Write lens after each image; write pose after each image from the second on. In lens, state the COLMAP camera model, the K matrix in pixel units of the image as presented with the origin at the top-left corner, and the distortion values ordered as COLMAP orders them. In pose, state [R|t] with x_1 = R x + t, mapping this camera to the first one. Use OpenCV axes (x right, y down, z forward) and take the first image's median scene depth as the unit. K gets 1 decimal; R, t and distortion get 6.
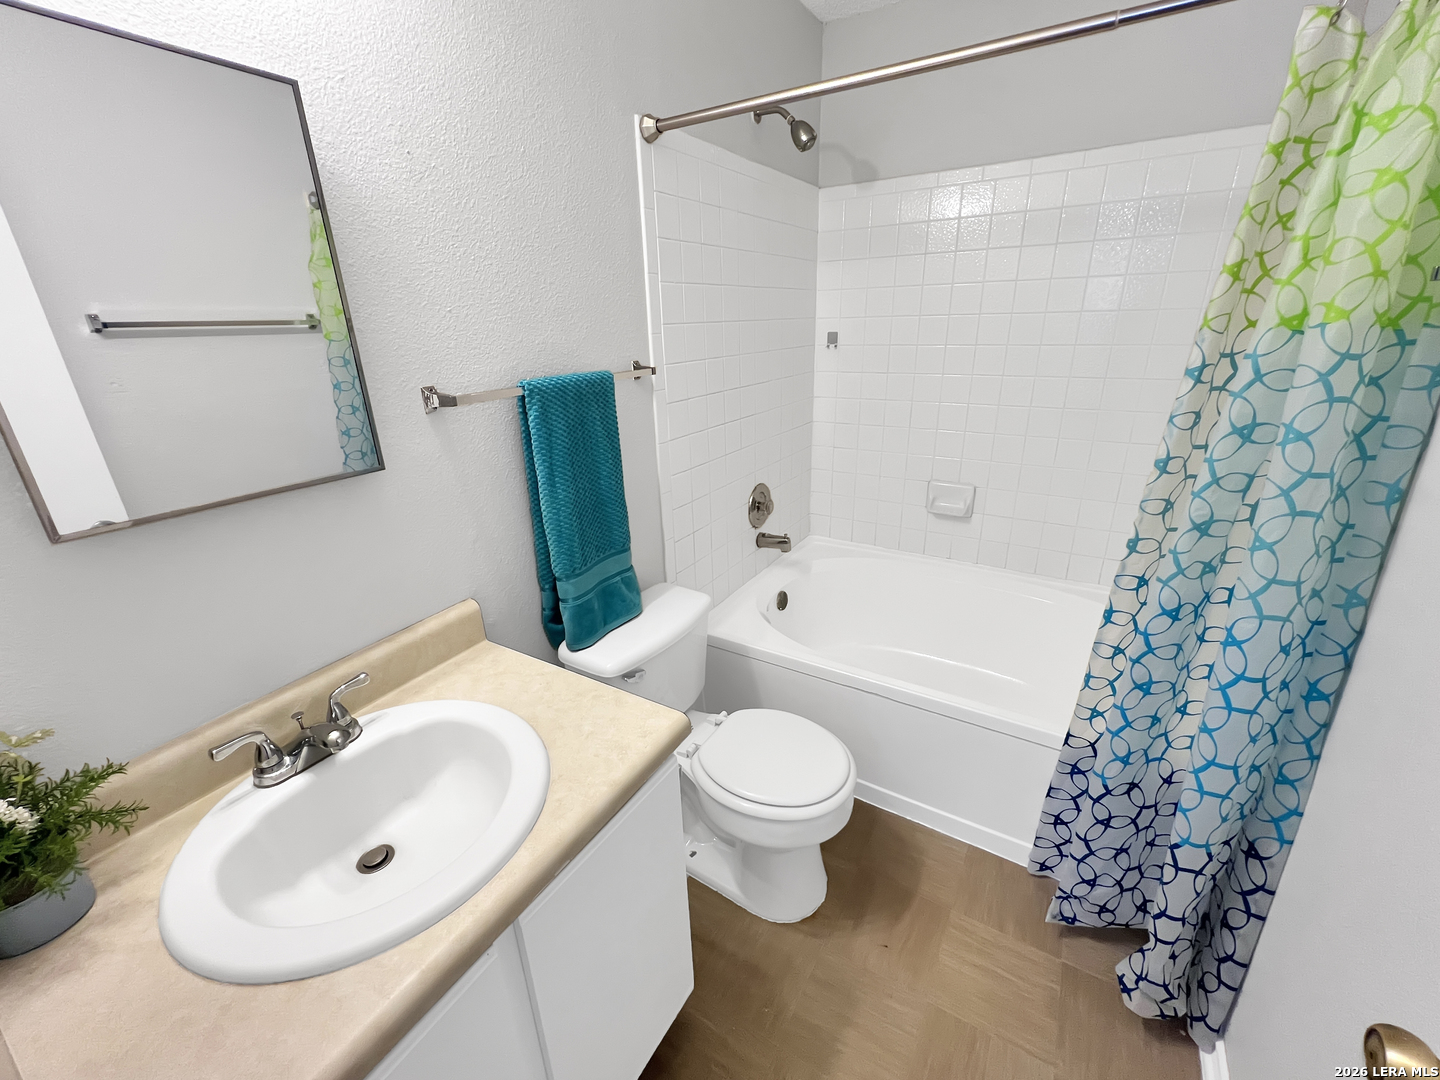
lens RADIAL K [[585.5, 0, 718.1], [0, 585.5, 536.2], [0, 0, 1]] dist [-0.000624, -0.000514]
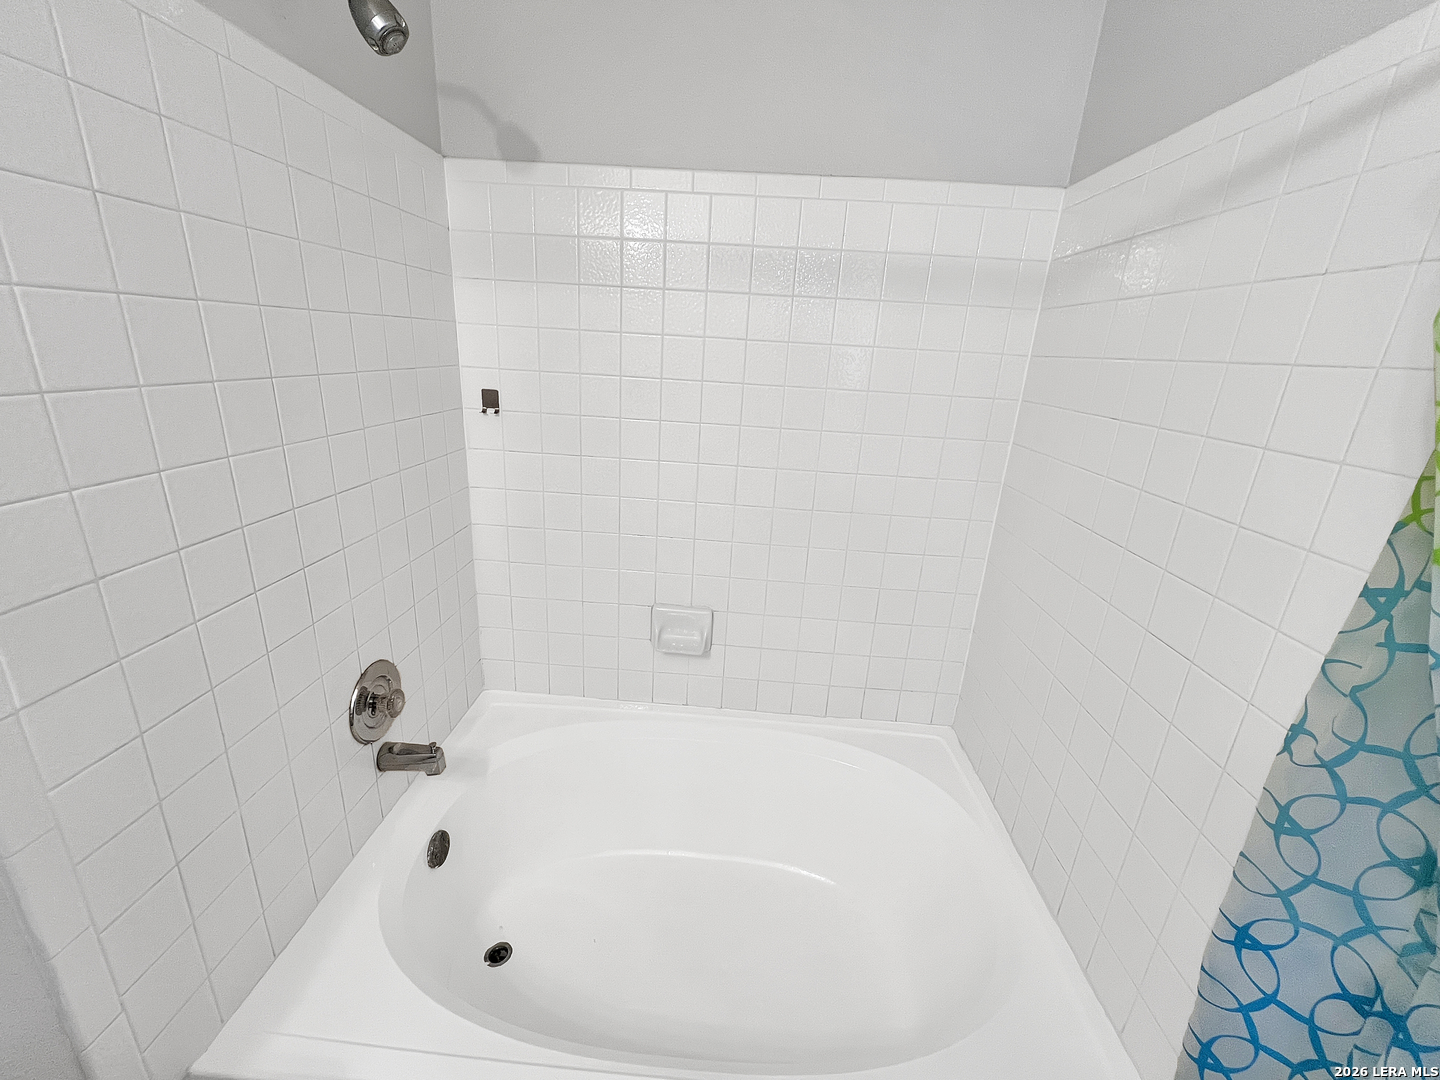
lens RADIAL K [[583.0, 0, 712.1], [0, 583.0, 544.5], [0, 0, 1]] dist [-0.000953, -0.000166]
pose [[0.876038, -0.079748, 0.475602, 0.097797], [0.092217, 0.995735, -0.002897, -0.165432], [-0.473342, 0.046396, 0.879656, 0.353180]]
